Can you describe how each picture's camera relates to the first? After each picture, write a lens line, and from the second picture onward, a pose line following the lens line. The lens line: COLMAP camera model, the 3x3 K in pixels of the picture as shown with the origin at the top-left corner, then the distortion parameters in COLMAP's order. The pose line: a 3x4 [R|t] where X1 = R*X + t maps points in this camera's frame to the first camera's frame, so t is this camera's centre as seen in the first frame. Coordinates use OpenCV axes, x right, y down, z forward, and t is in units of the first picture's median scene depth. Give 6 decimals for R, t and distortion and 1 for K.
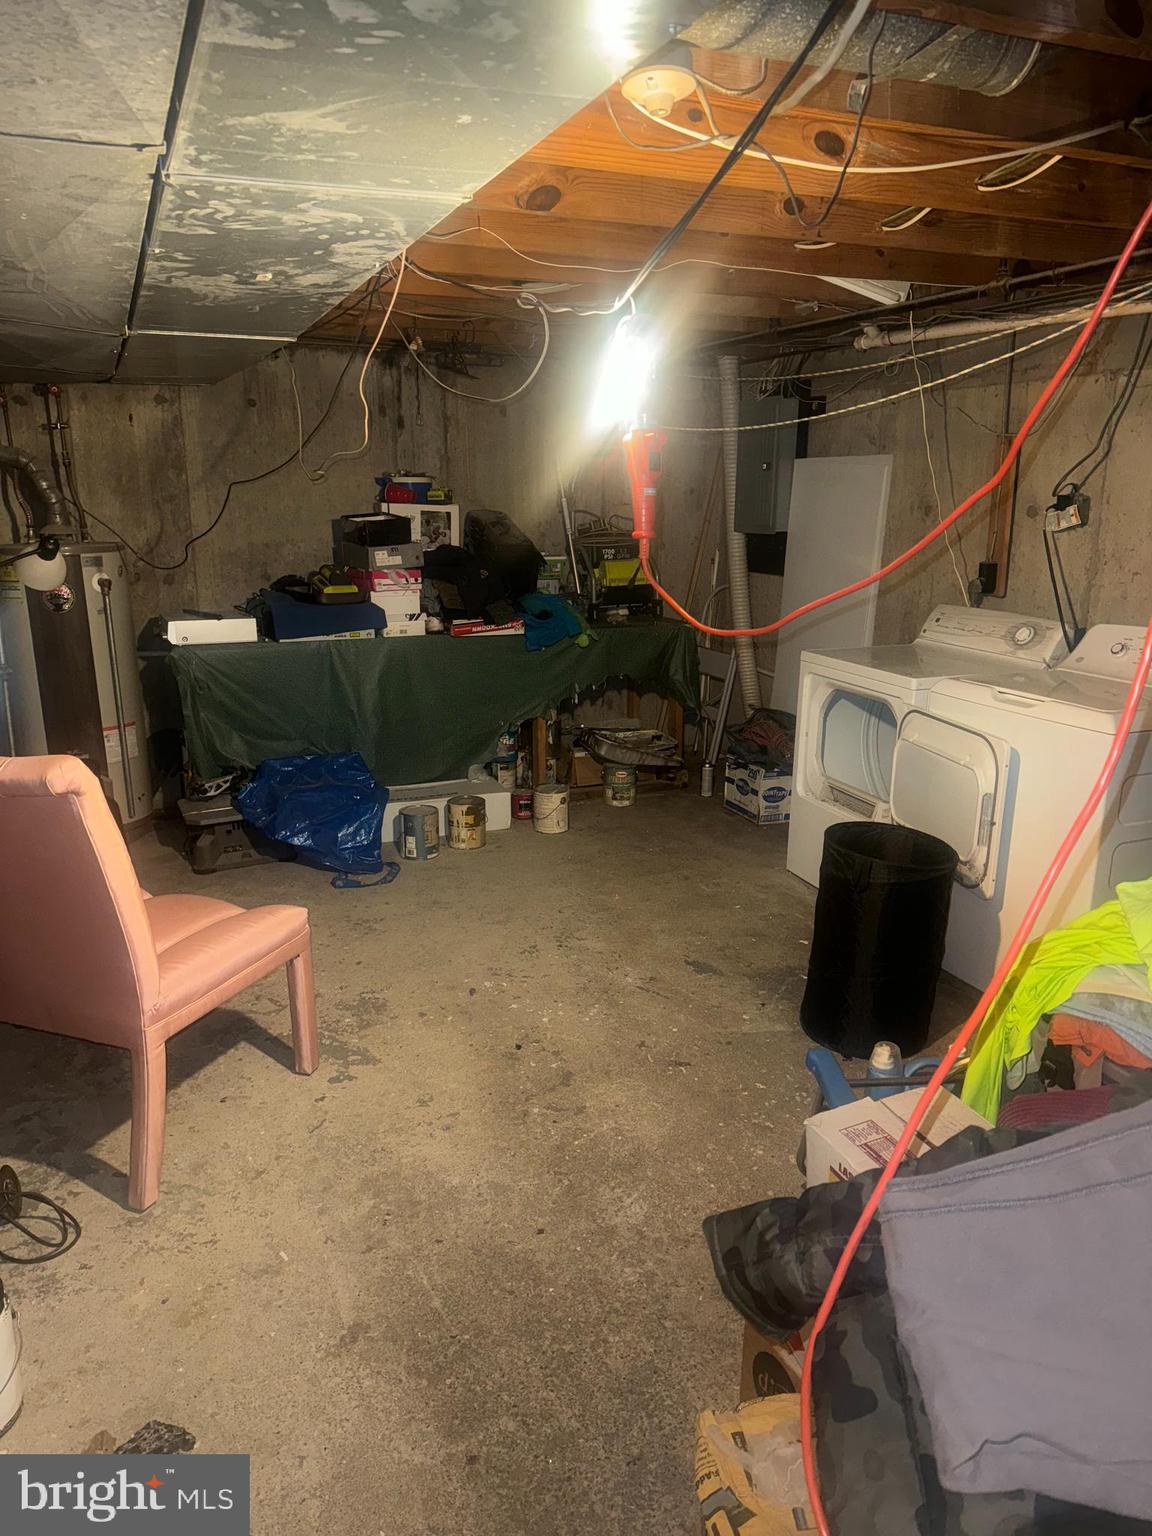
lens RADIAL K [[1068.6, 0, 574.9], [0, 1068.6, 758.8], [0, 0, 1]] dist [0.122837, -0.175013]
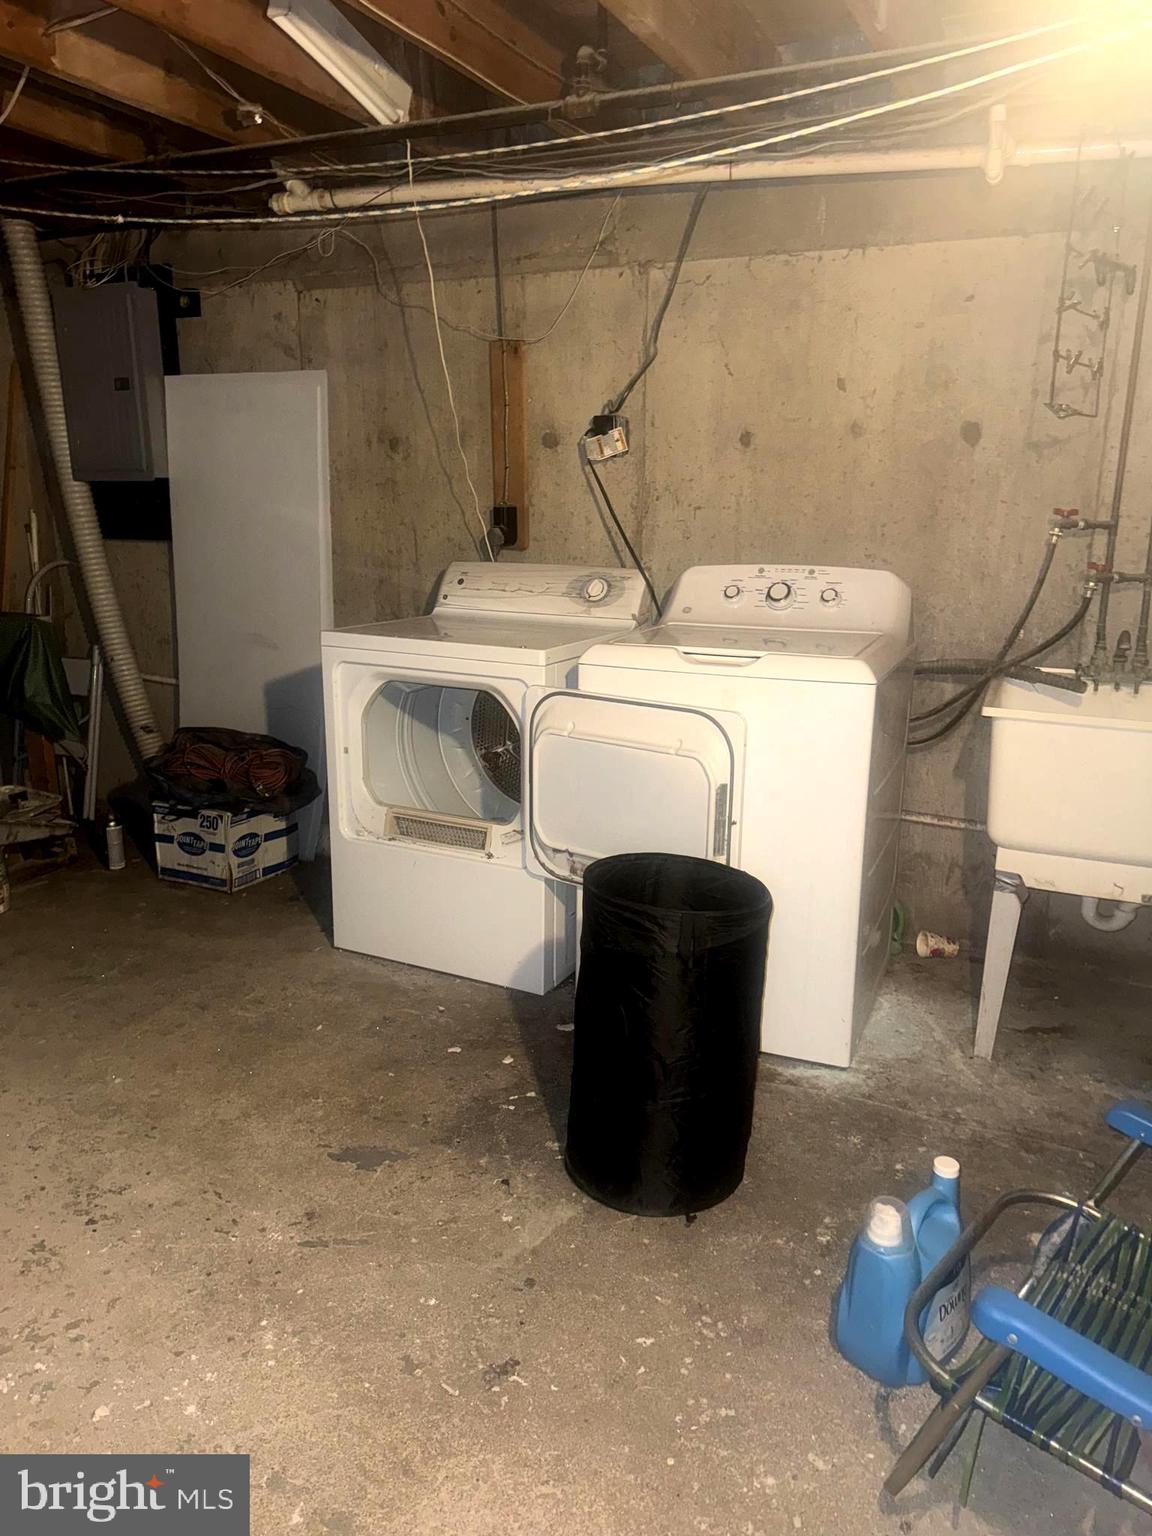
lens RADIAL K [[1068.6, 0, 574.9], [0, 1068.6, 758.8], [0, 0, 1]] dist [0.122837, -0.175013]
pose [[0.741573, -0.157751, 0.652061, -0.112078], [0.161295, 0.985375, 0.054951, -0.027691], [-0.651193, 0.064424, 0.756172, 0.329161]]
